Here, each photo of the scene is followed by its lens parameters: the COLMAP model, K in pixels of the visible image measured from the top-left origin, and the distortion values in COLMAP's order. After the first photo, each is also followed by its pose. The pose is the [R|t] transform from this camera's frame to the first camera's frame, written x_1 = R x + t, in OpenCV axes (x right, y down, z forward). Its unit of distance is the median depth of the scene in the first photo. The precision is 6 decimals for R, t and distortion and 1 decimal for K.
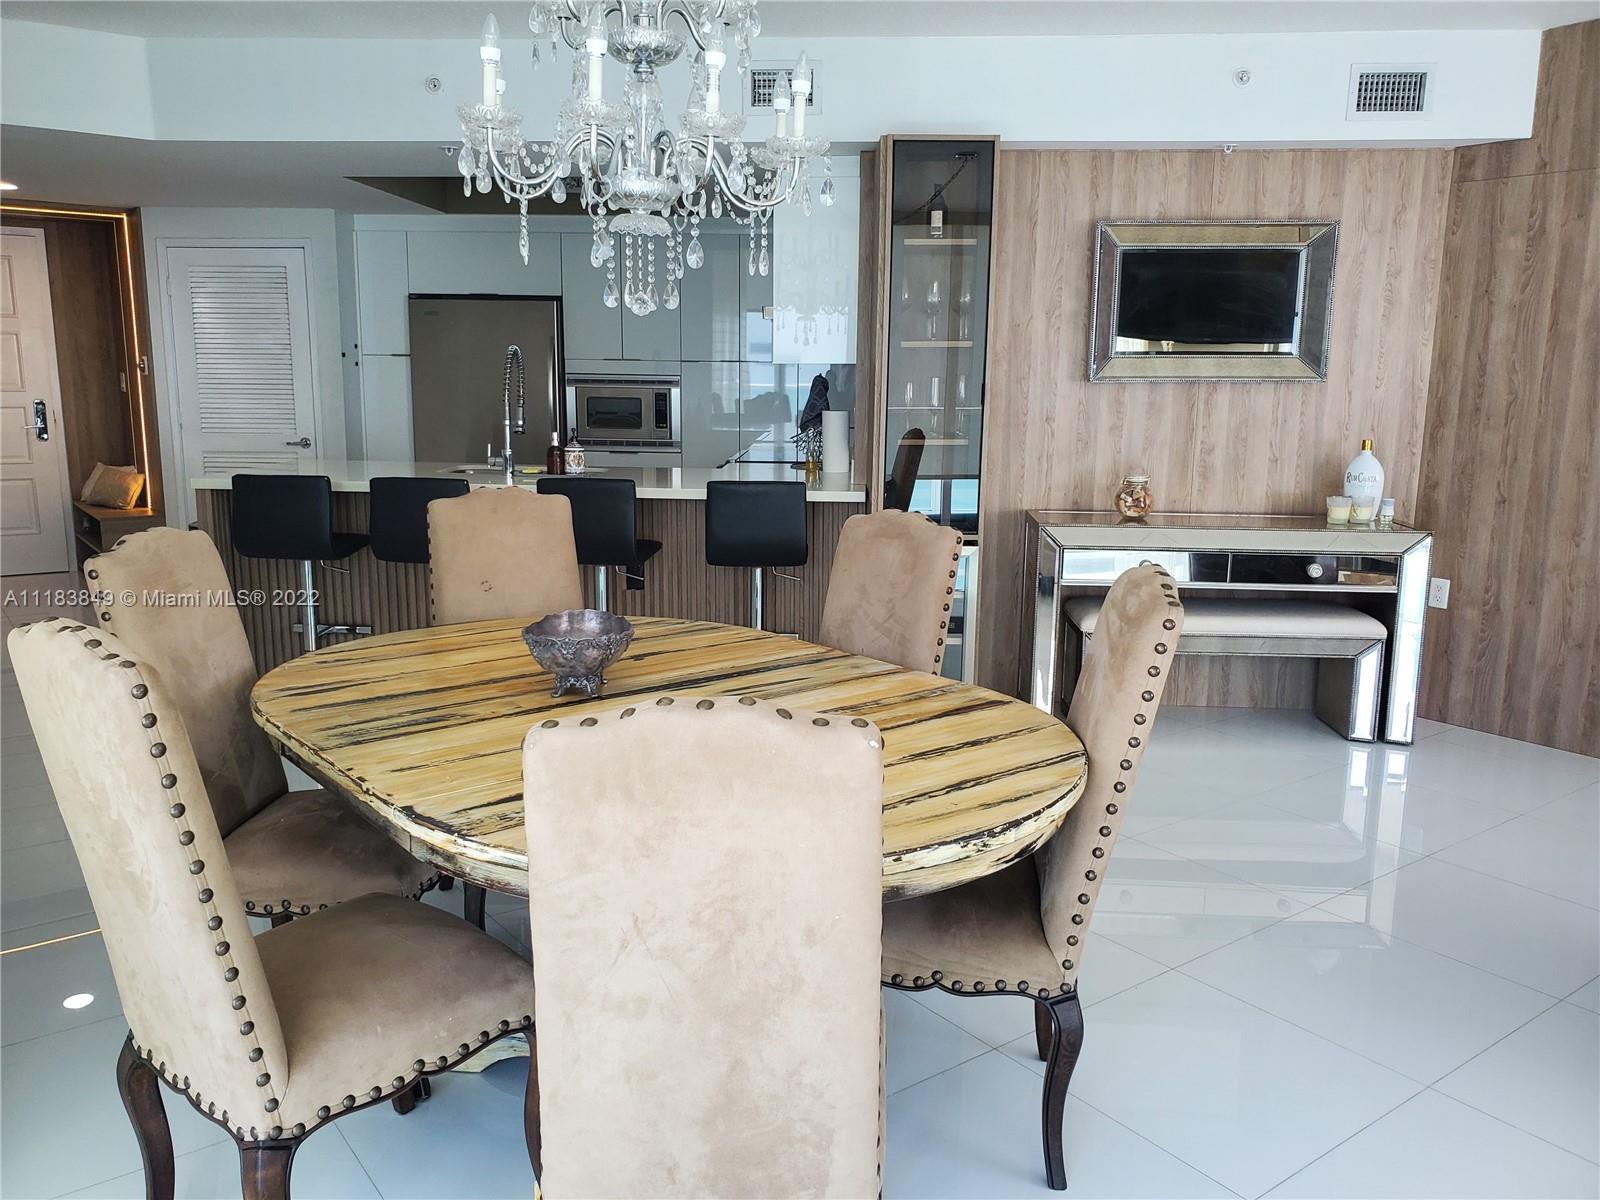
lens RADIAL K [[1262.6, 0, 789.0], [0, 1262.6, 602.3], [0, 0, 1]] dist [0.032595, -0.039705]
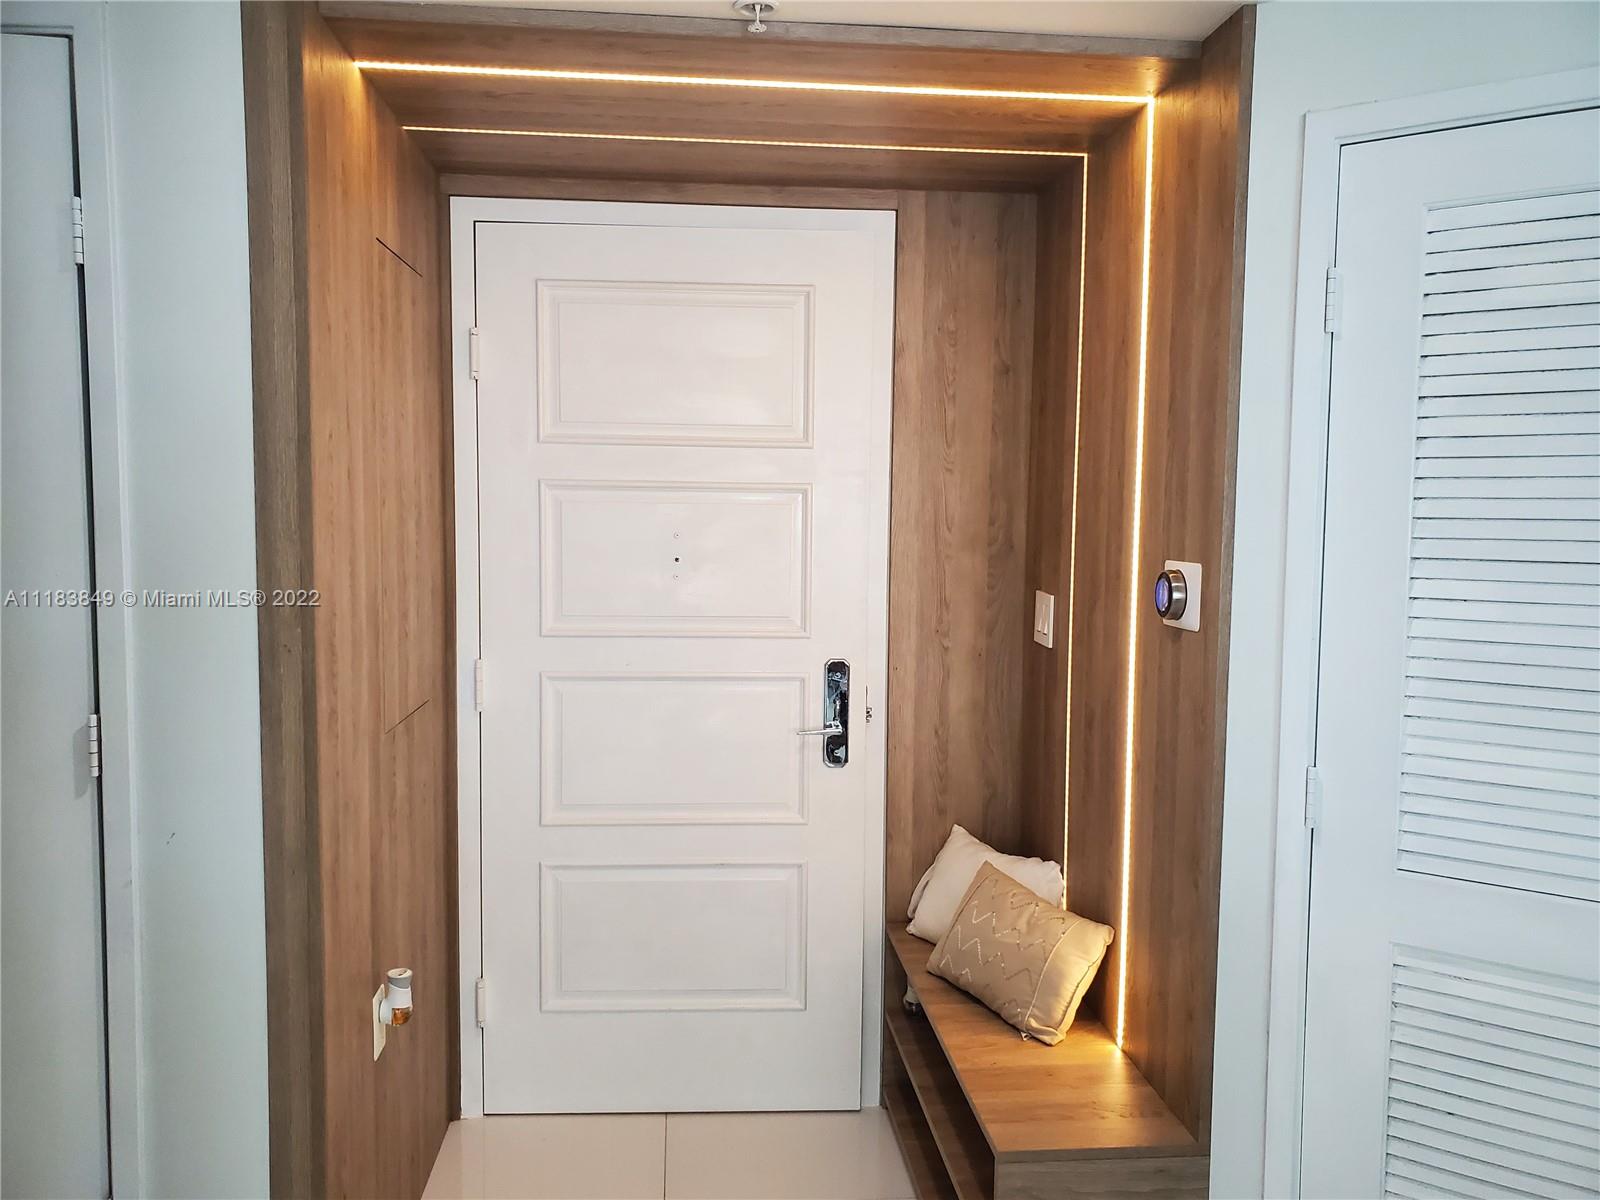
lens RADIAL K [[1262.6, 0, 798.8], [0, 1262.6, 604.0], [0, 0, 1]] dist [0.032595, -0.039705]
pose [[0.857207, 0.039739, -0.513436, -0.407165], [-0.099849, 0.990923, -0.090007, -0.140578], [0.505199, 0.128421, 0.853395, 0.671199]]
